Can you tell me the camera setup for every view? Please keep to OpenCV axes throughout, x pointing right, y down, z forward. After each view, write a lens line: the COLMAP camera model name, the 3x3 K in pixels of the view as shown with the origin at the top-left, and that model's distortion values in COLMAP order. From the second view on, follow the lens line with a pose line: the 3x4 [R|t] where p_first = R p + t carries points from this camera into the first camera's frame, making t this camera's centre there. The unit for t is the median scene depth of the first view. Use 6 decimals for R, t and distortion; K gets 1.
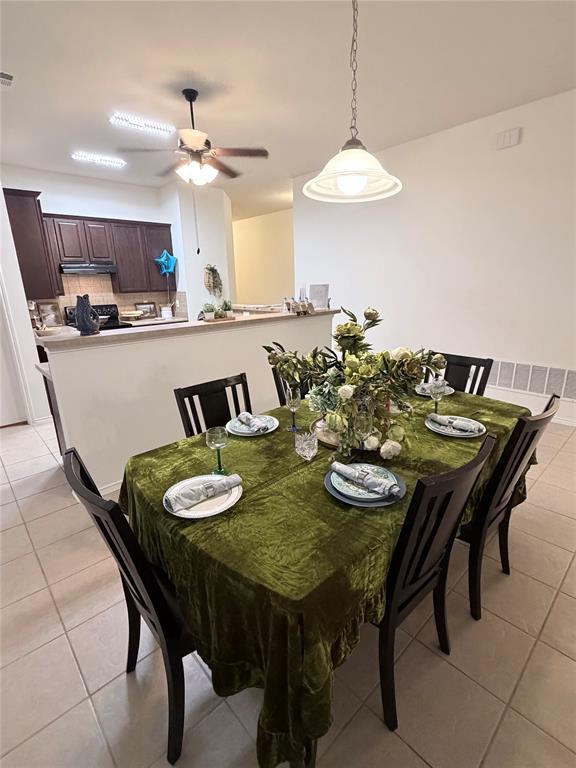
lens RADIAL K [[366.1, 0, 285.9], [0, 366.1, 380.6], [0, 0, 1]] dist [0.003753, 0.000426]
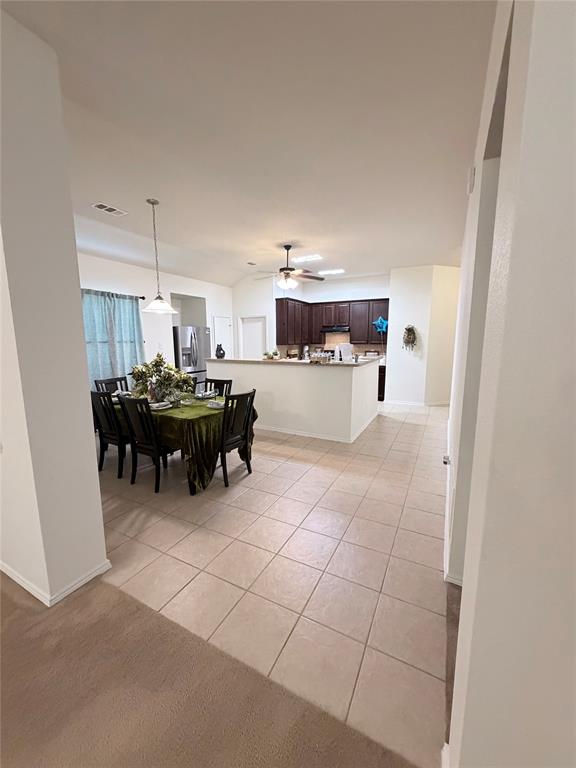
lens RADIAL K [[304.5, 0, 287.7], [0, 304.5, 381.3], [0, 0, 1]] dist [-0.001212, 0.000273]
pose [[0.336419, 0.156765, -0.928573, 0.661814], [-0.252462, 0.964966, 0.071443, -0.098017], [0.907241, 0.210394, 0.364210, 0.273266]]
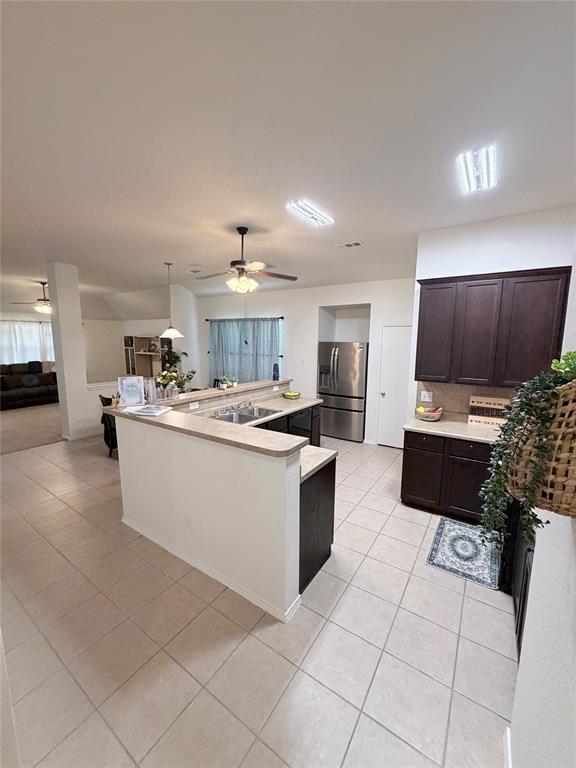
lens RADIAL K [[304.5, 0, 286.9], [0, 304.5, 381.9], [0, 0, 1]] dist [-0.001212, 0.000273]
pose [[-0.971061, 0.049296, -0.233688, -0.065513], [-0.048055, 0.918126, 0.393364, -0.347420], [0.233946, 0.393210, -0.889188, 1.088144]]
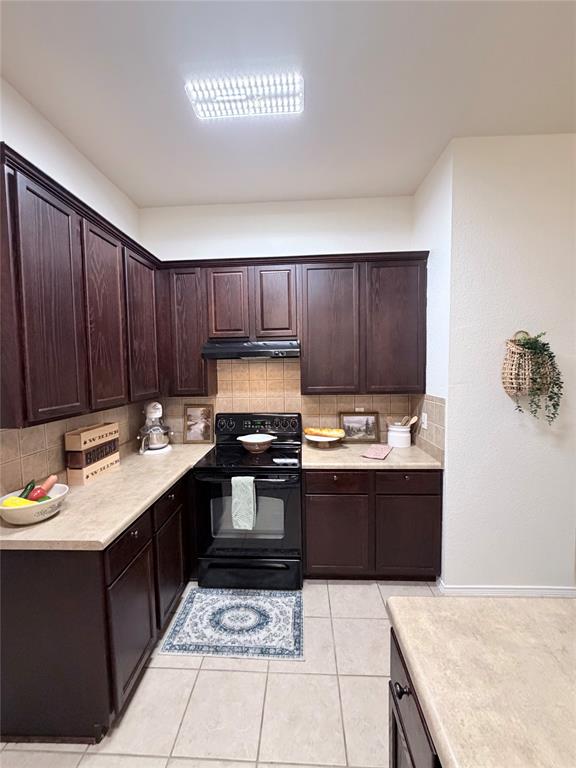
lens RADIAL K [[304.5, 0, 286.6], [0, 304.5, 382.5], [0, 0, 1]] dist [-0.001212, 0.000273]
pose [[0.701084, 0.048798, -0.711407, -0.155409], [-0.188764, 0.974766, -0.119162, -0.183863], [0.687640, 0.217831, 0.692604, 0.631039]]
